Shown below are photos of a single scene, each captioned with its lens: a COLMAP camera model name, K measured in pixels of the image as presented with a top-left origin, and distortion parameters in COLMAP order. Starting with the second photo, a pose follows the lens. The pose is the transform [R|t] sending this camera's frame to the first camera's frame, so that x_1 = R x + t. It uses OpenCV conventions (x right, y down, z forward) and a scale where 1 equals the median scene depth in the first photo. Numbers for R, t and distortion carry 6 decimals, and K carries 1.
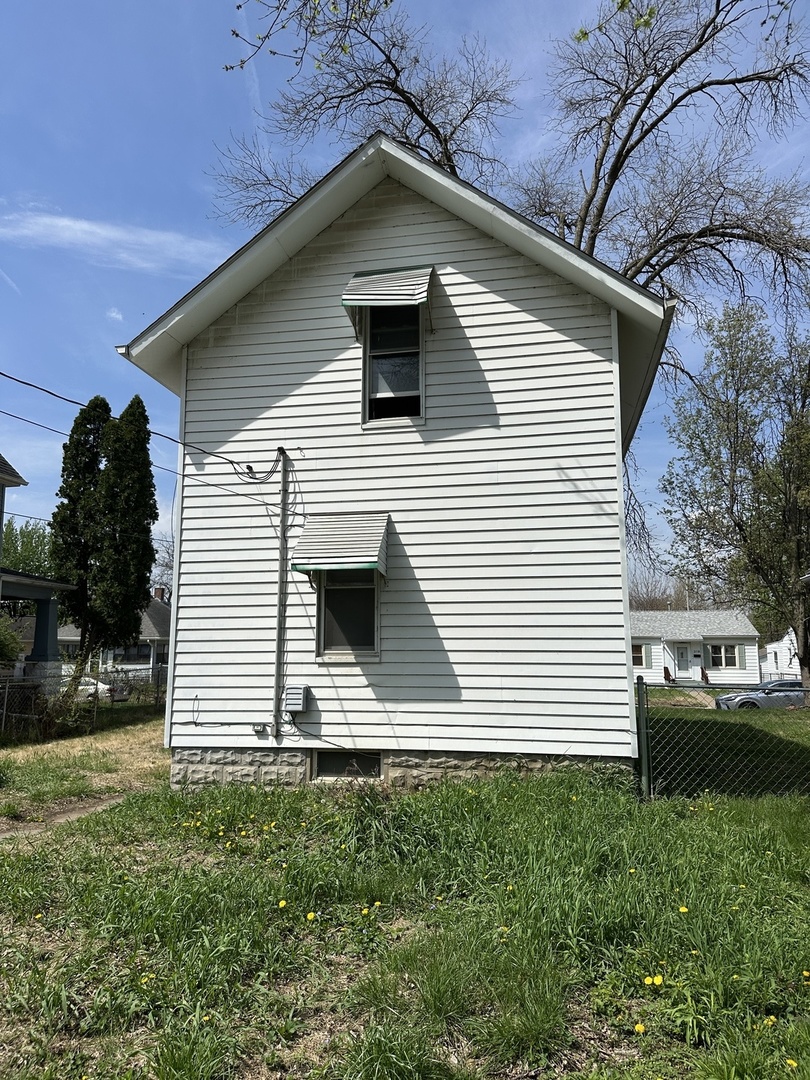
lens RADIAL K [[763.2, 0, 396.4], [0, 763.2, 538.3], [0, 0, 1]] dist [0.059979, -0.062174]
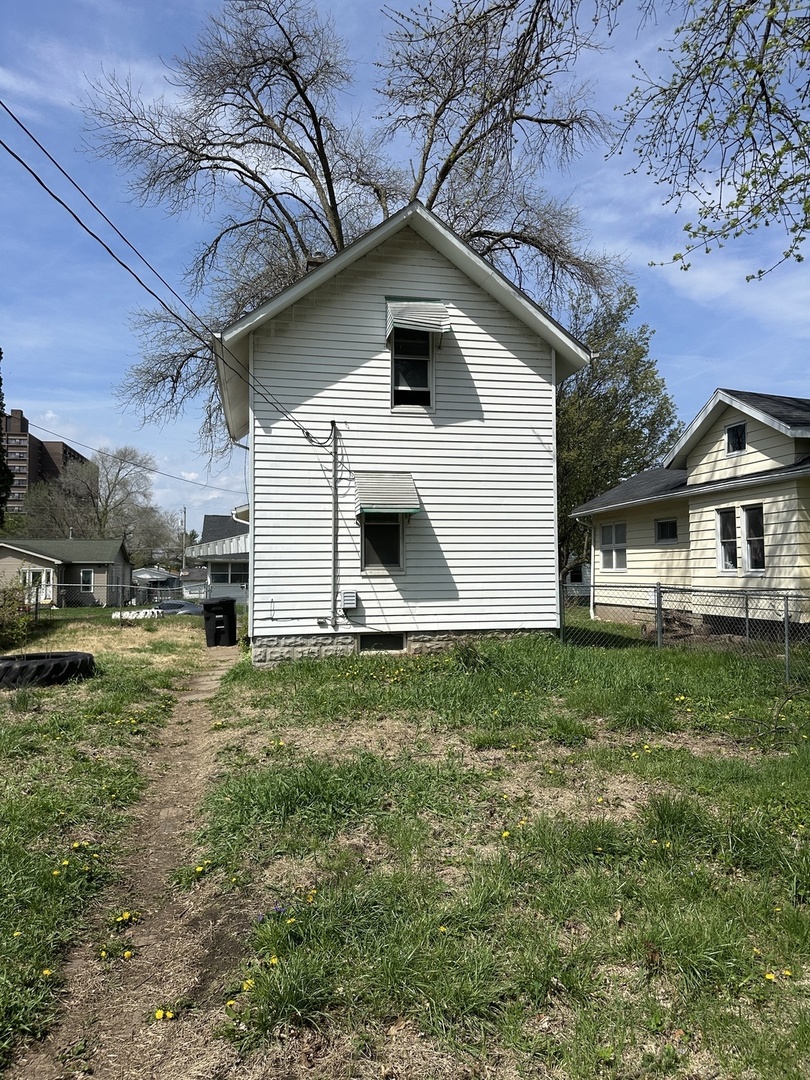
lens RADIAL K [[763.2, 0, 411.2], [0, 763.2, 542.6], [0, 0, 1]] dist [0.059979, -0.062174]
pose [[0.919179, 0.009027, 0.393735, -0.579828], [-0.051908, 0.993793, 0.098395, -0.045190], [-0.390403, -0.110881, 0.913942, -0.346253]]
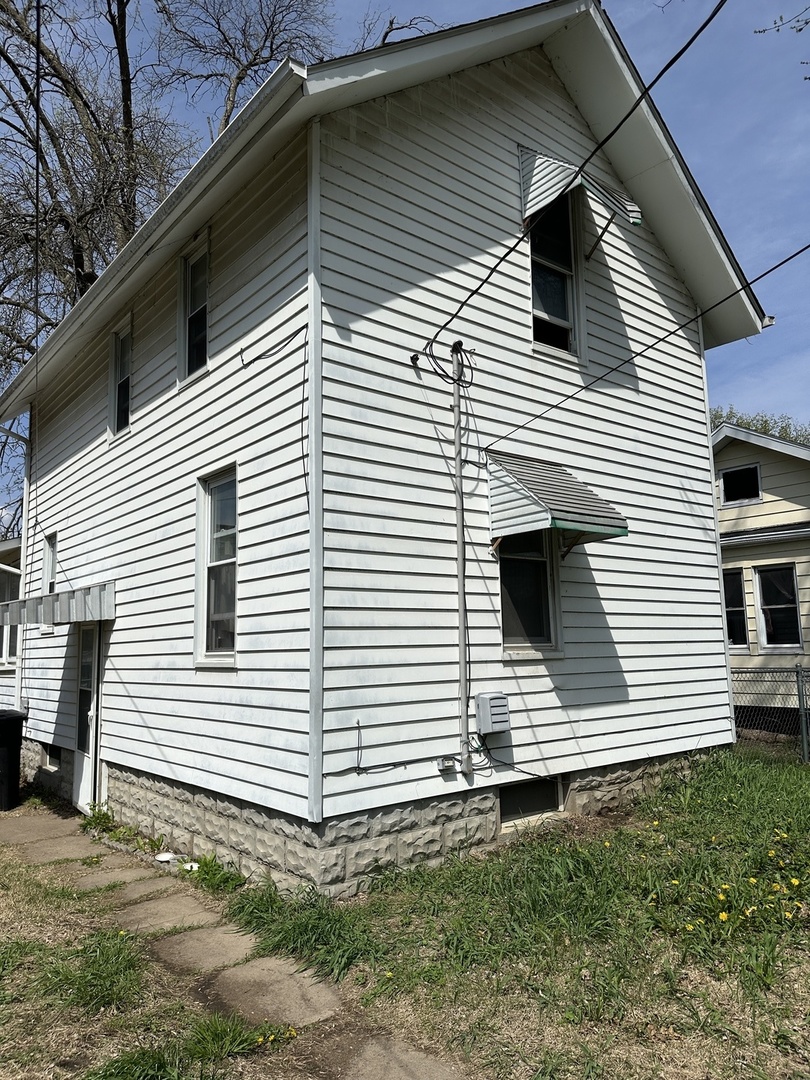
lens RADIAL K [[763.2, 0, 402.3], [0, 763.2, 540.2], [0, 0, 1]] dist [0.059979, -0.062174]
pose [[0.638840, 0.096902, 0.763213, -0.703172], [-0.095420, 0.994356, -0.046379, 0.092946], [-0.763399, -0.043197, 0.644481, 0.614406]]
